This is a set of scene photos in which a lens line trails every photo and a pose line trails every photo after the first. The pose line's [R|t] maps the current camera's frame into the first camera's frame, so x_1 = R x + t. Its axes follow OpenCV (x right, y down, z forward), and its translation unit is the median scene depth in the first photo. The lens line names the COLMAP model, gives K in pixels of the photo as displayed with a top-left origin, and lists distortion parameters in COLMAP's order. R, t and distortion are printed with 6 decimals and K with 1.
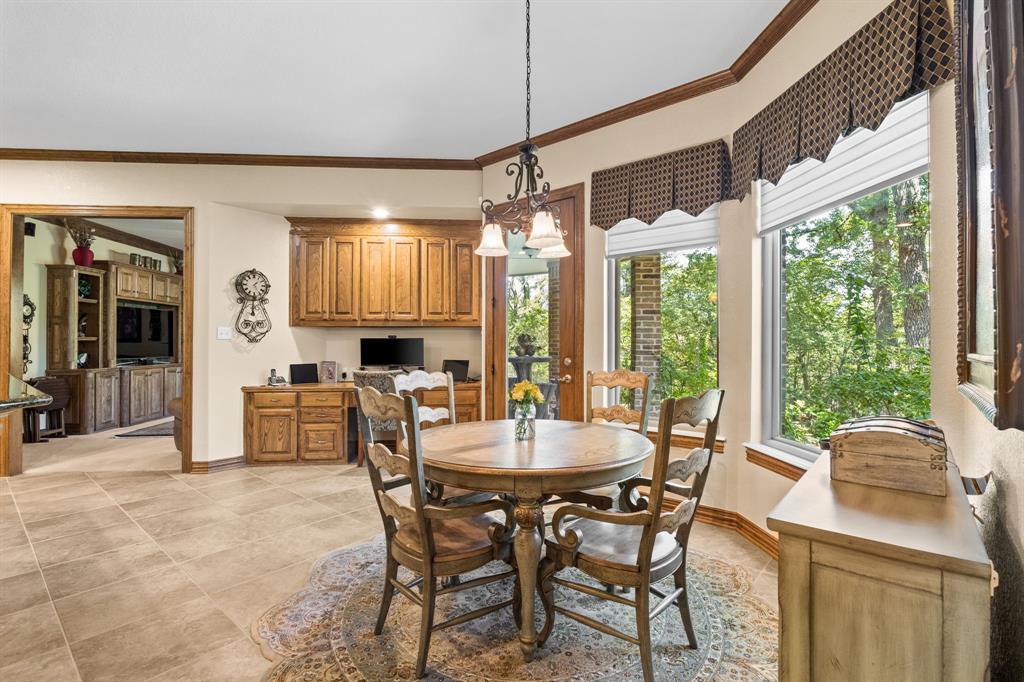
lens RADIAL K [[456.8, 0, 510.0], [0, 456.8, 341.2], [0, 0, 1]] dist [-0.012363, -0.000459]
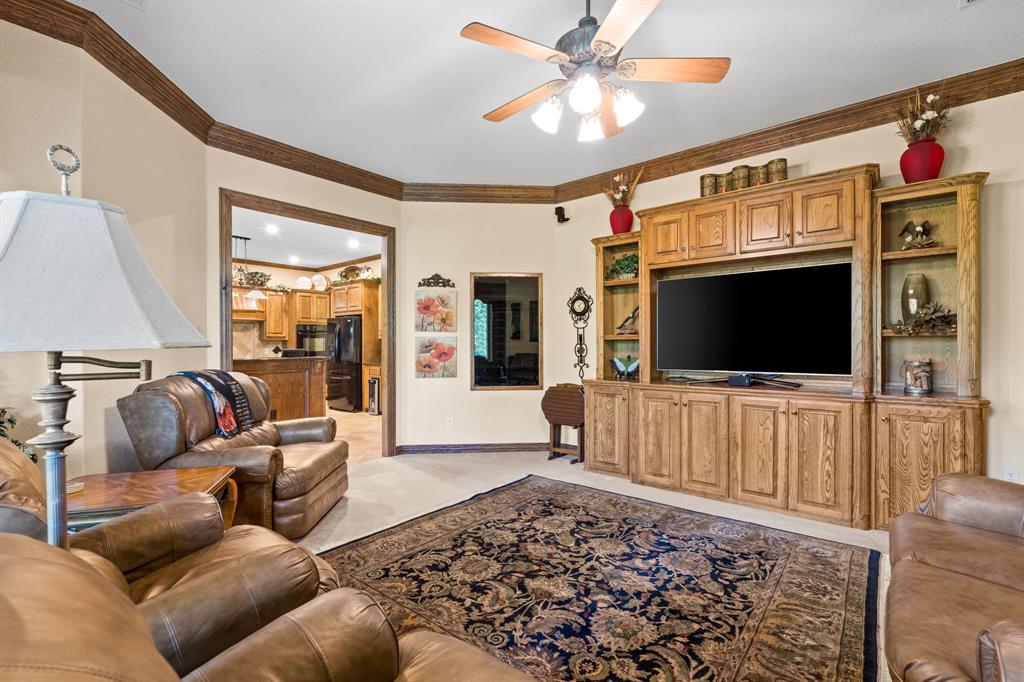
lens RADIAL K [[456.8, 0, 508.6], [0, 456.8, 345.4], [0, 0, 1]] dist [-0.012363, -0.000459]
pose [[-0.724110, 0.000951, -0.689683, -0.330836], [0.004337, 0.999986, -0.003174, 0.008518], [0.689670, -0.005289, -0.724104, 1.400229]]
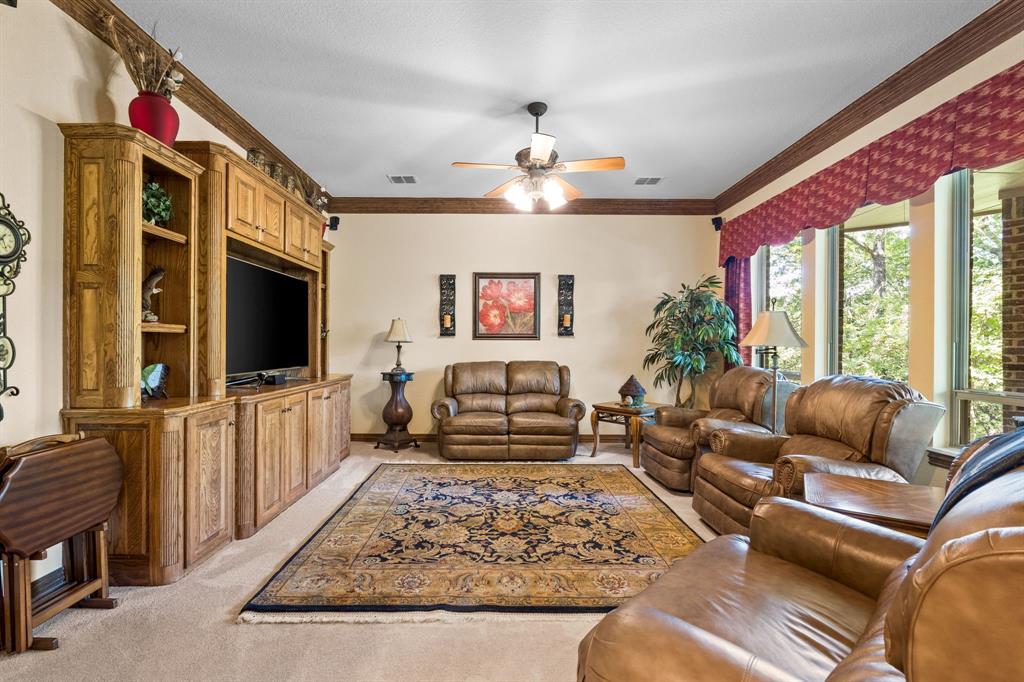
lens RADIAL K [[456.8, 0, 509.0], [0, 456.8, 347.2], [0, 0, 1]] dist [-0.012363, -0.000459]
pose [[0.996486, 0.003598, -0.083684, -0.603791], [-0.003010, 0.999970, 0.007147, 0.007792], [0.083708, -0.006870, 0.996467, 0.631620]]
